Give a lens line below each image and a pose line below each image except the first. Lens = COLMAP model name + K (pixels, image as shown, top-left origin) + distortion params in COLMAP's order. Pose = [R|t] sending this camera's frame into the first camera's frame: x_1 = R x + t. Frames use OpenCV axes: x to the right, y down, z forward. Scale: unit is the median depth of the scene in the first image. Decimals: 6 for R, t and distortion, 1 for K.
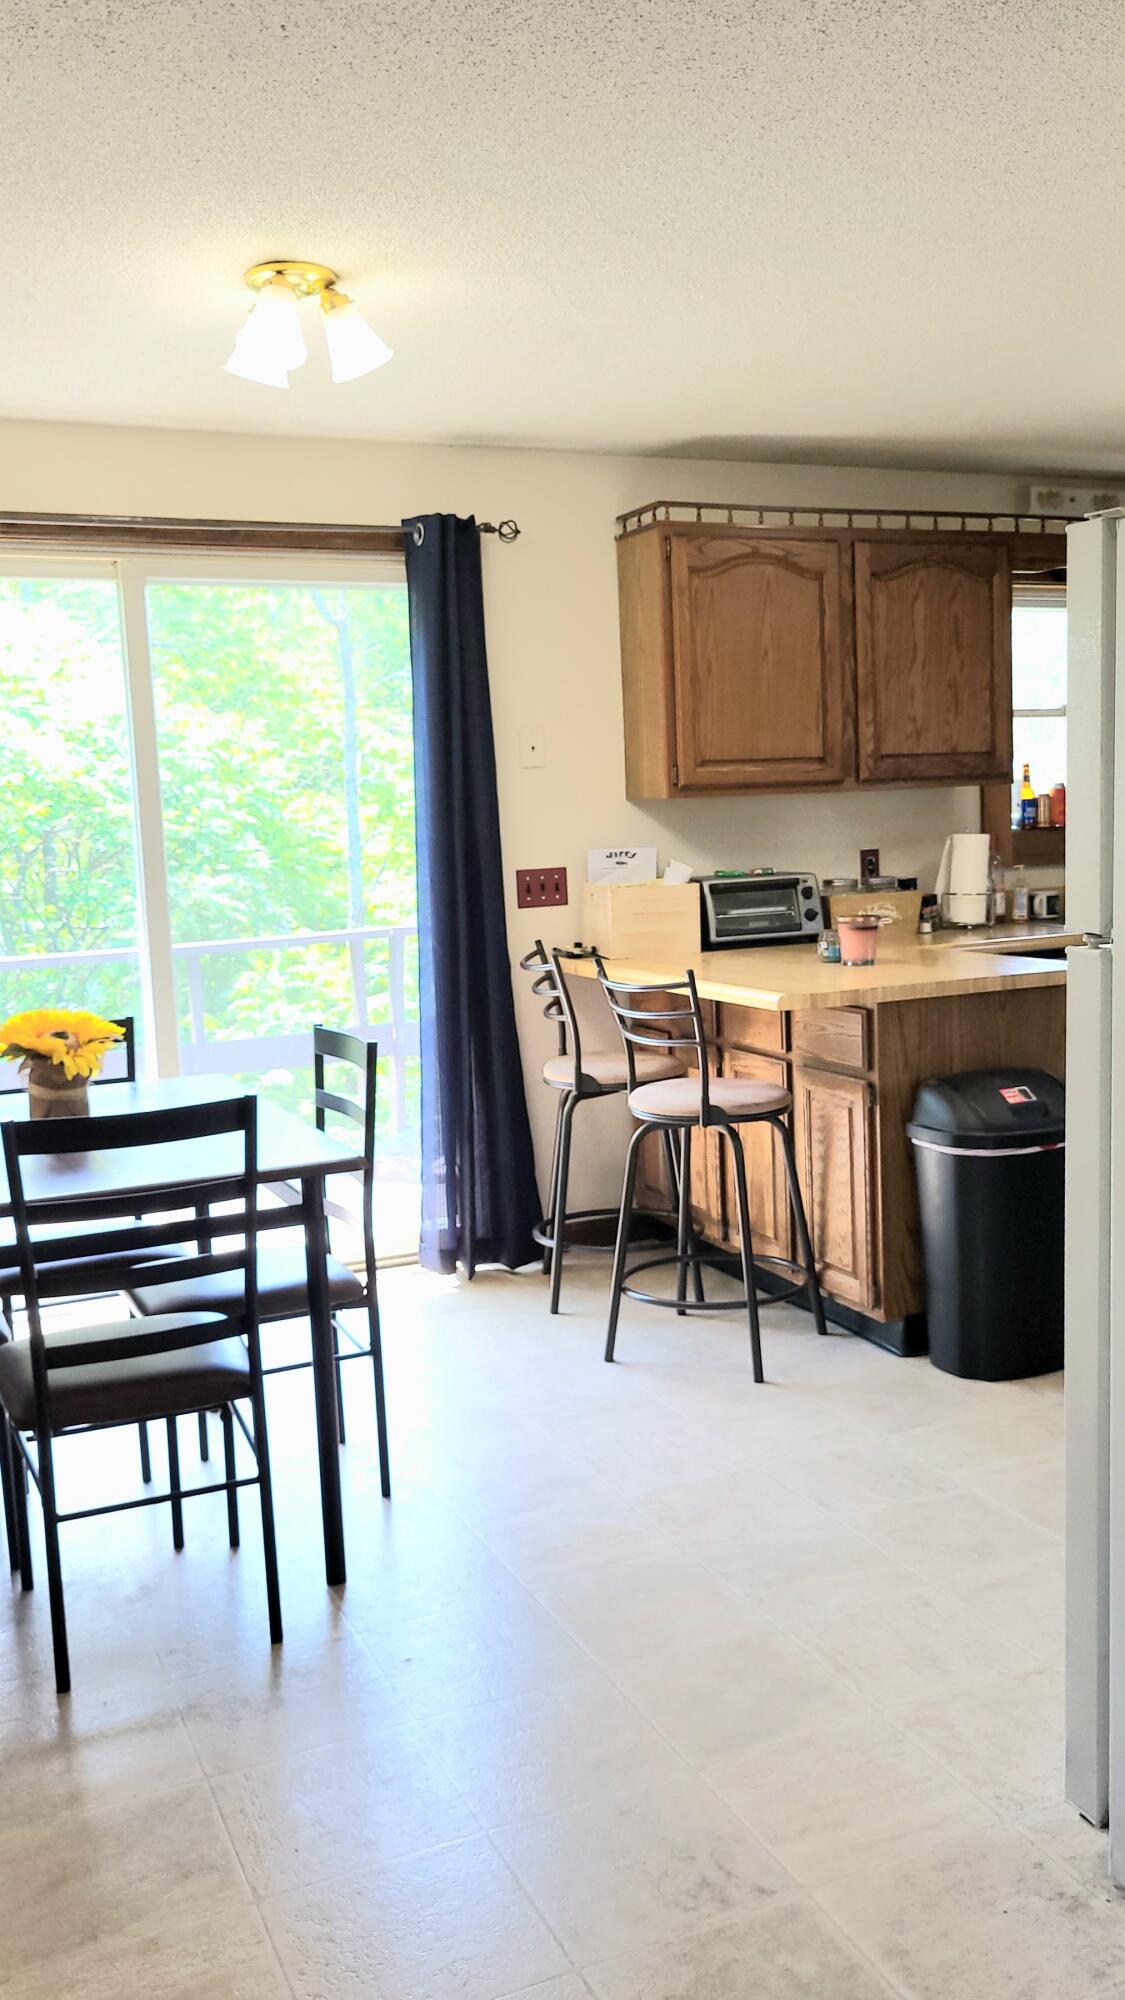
lens RADIAL K [[1507.5, 0, 565.5], [0, 1507.5, 998.3], [0, 0, 1]] dist [0.004443, 0.001501]
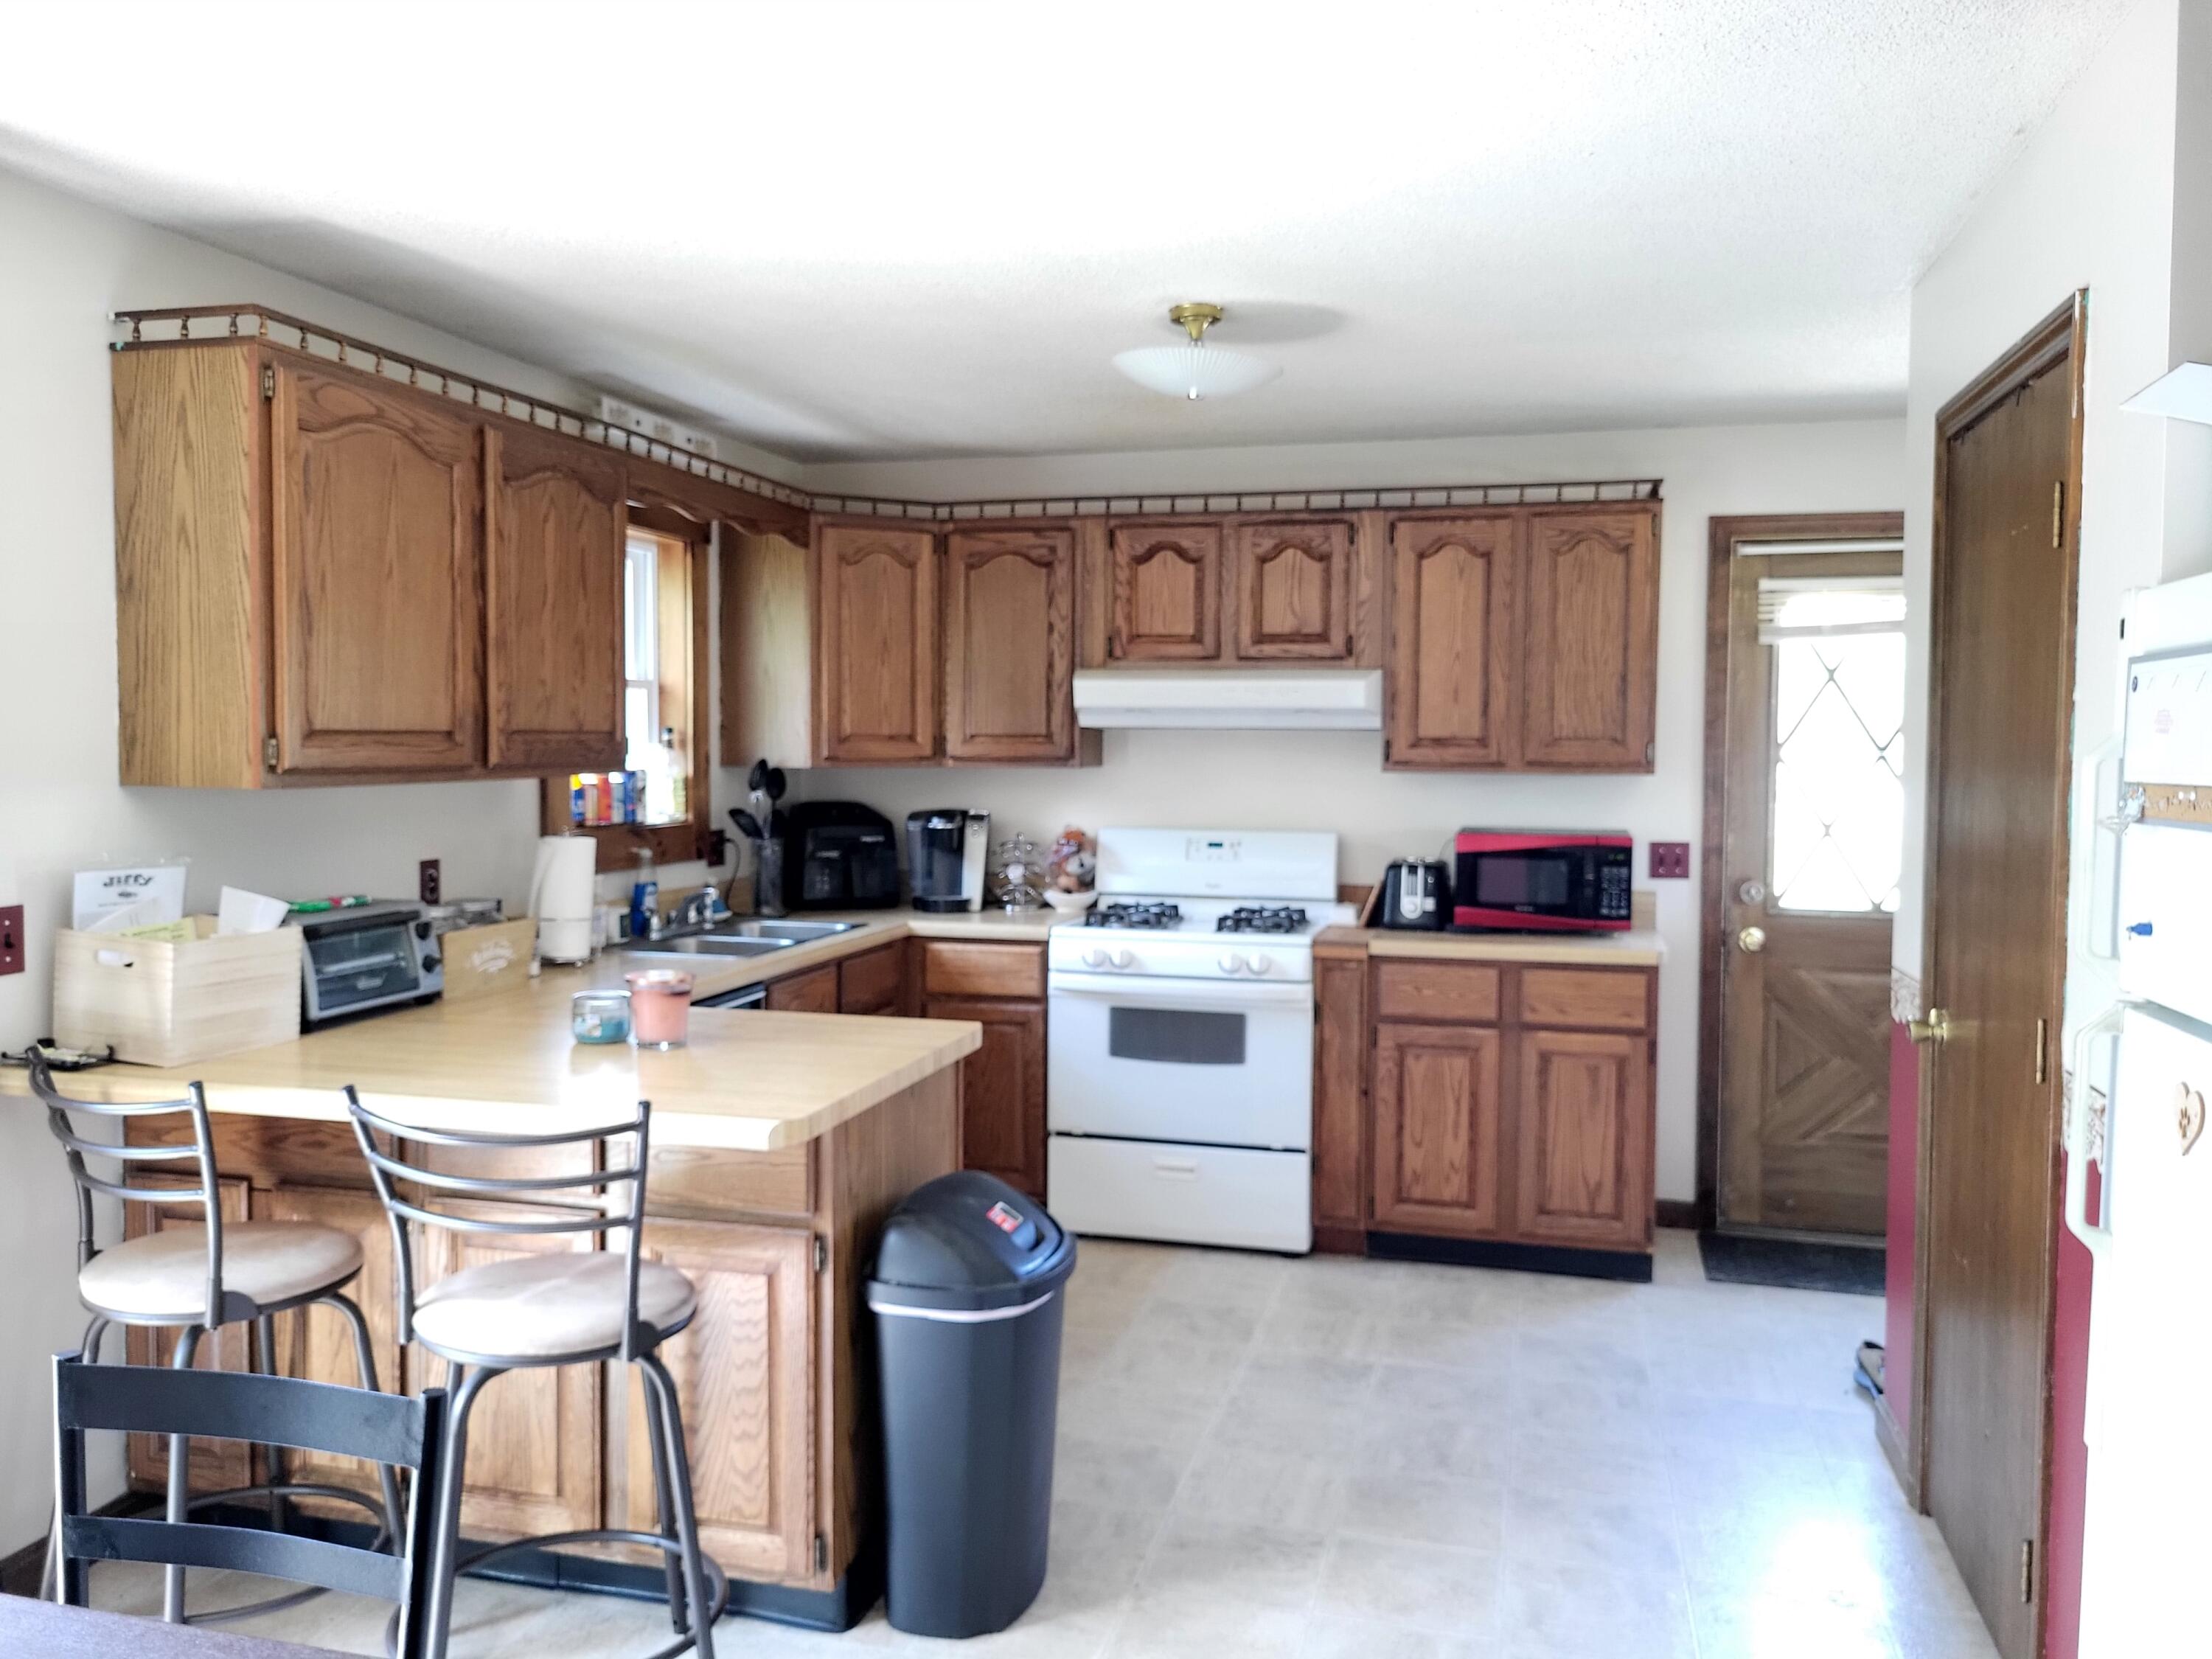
lens RADIAL K [[1679.7, 0, 1094.7], [0, 1679.7, 825.7], [0, 0, 1]] dist [0.039760, -0.029852]
pose [[0.670743, 0.004838, 0.741674, -0.198349], [0.068766, 0.995266, -0.068682, -0.045773], [-0.738495, 0.097070, 0.667235, 0.286988]]
